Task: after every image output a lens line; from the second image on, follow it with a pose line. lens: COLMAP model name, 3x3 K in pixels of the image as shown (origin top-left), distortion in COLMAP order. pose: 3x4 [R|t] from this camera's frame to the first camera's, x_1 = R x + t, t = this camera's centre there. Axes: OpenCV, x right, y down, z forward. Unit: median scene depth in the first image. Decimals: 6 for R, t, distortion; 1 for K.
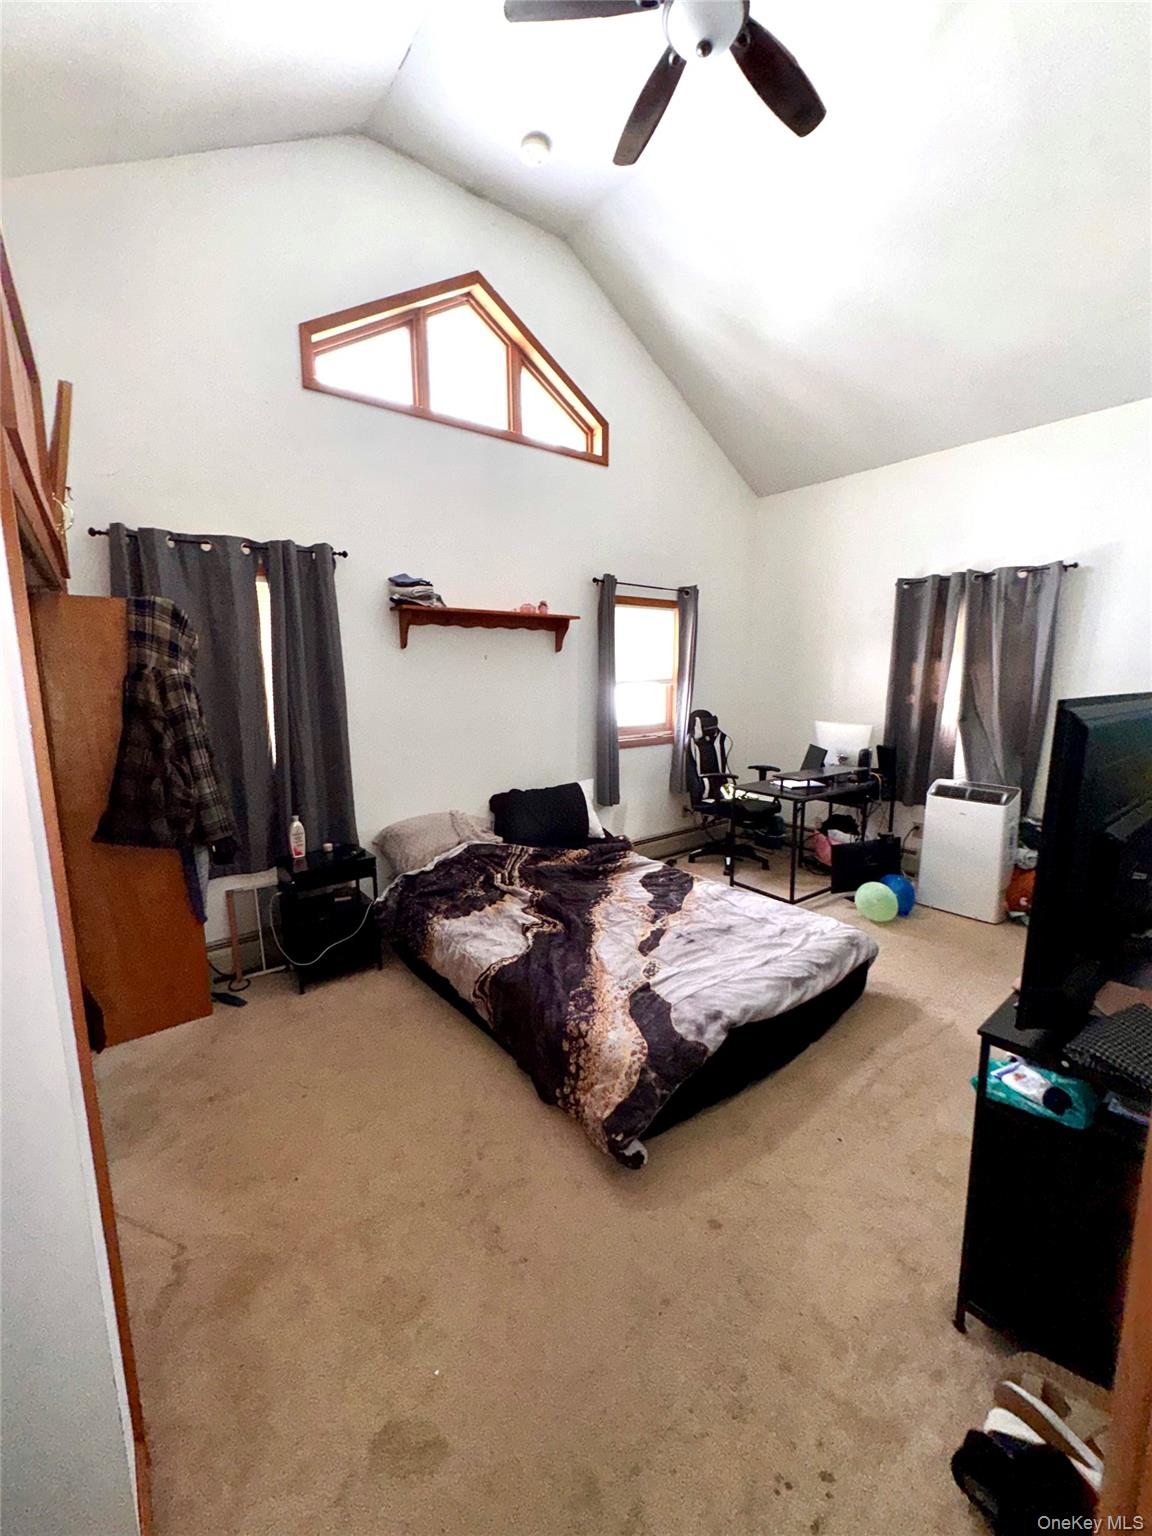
lens RADIAL K [[610.9, 0, 580.6], [0, 610.9, 761.2], [0, 0, 1]] dist [-0.004467, 0.000764]
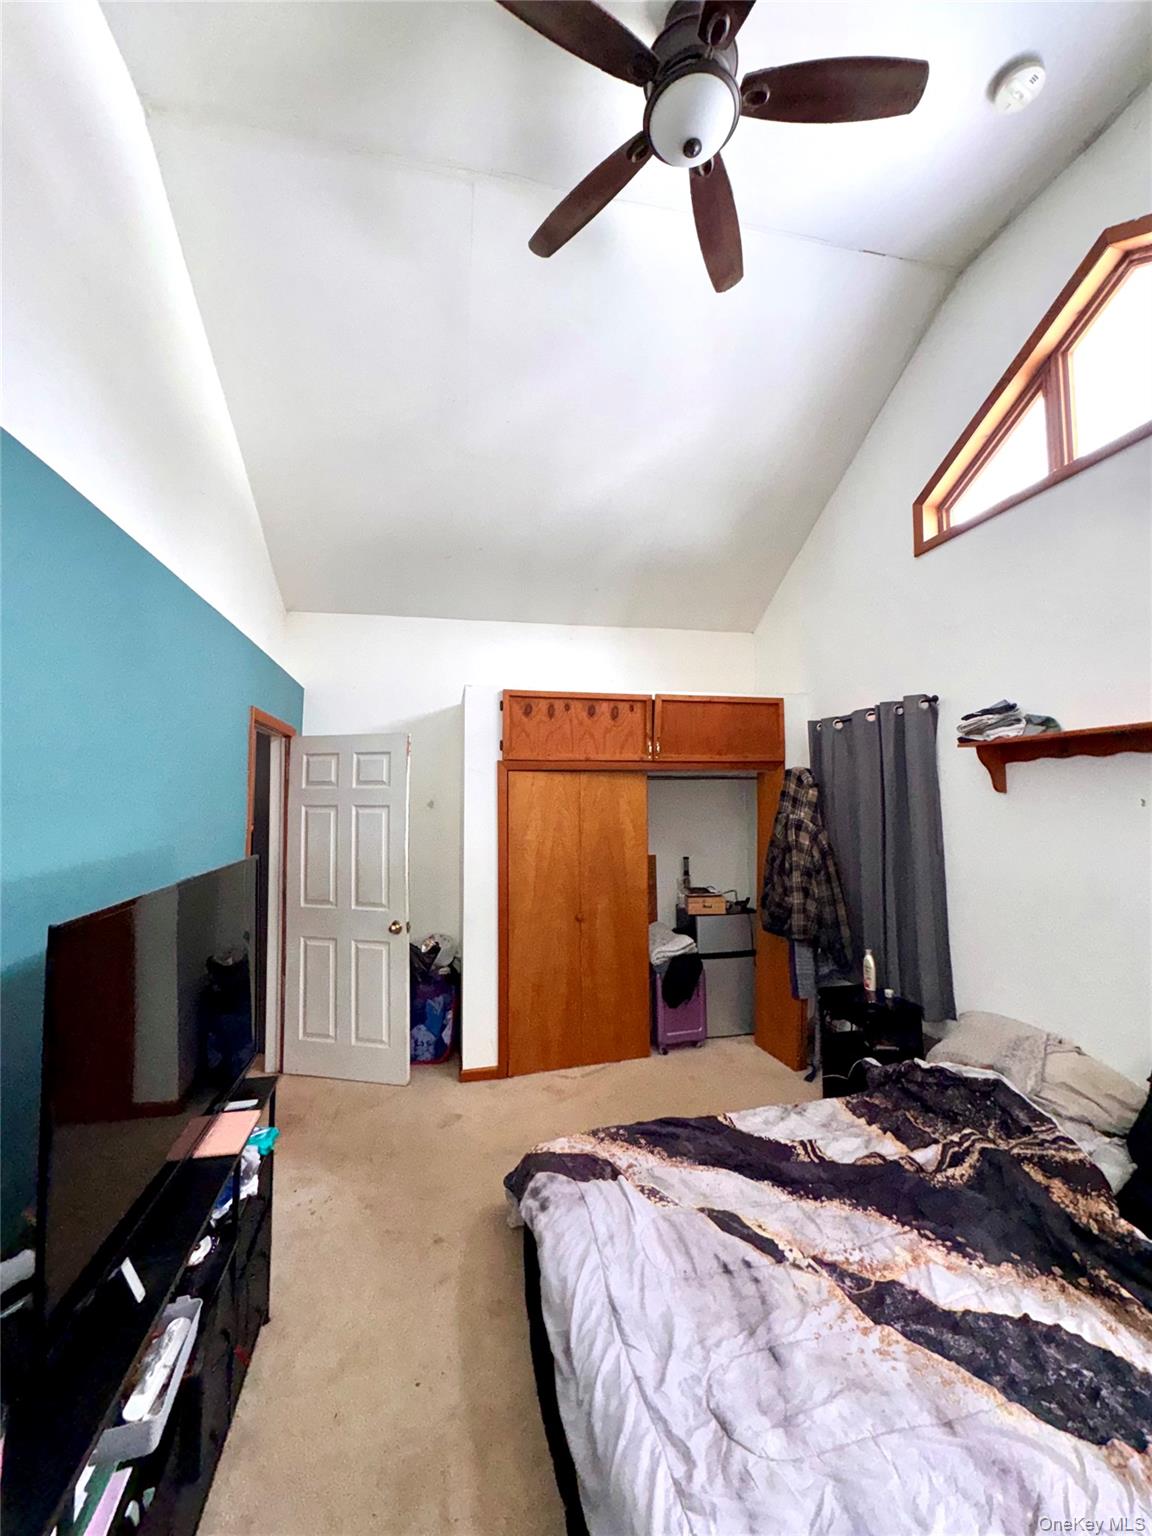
lens RADIAL K [[610.9, 0, 575.7], [0, 610.9, 772.1], [0, 0, 1]] dist [-0.004467, 0.000764]
pose [[-0.437768, -0.035261, -0.898396, 0.753088], [-0.120057, 0.992575, 0.019543, -0.184636], [0.891036, 0.116414, -0.438750, 0.983169]]
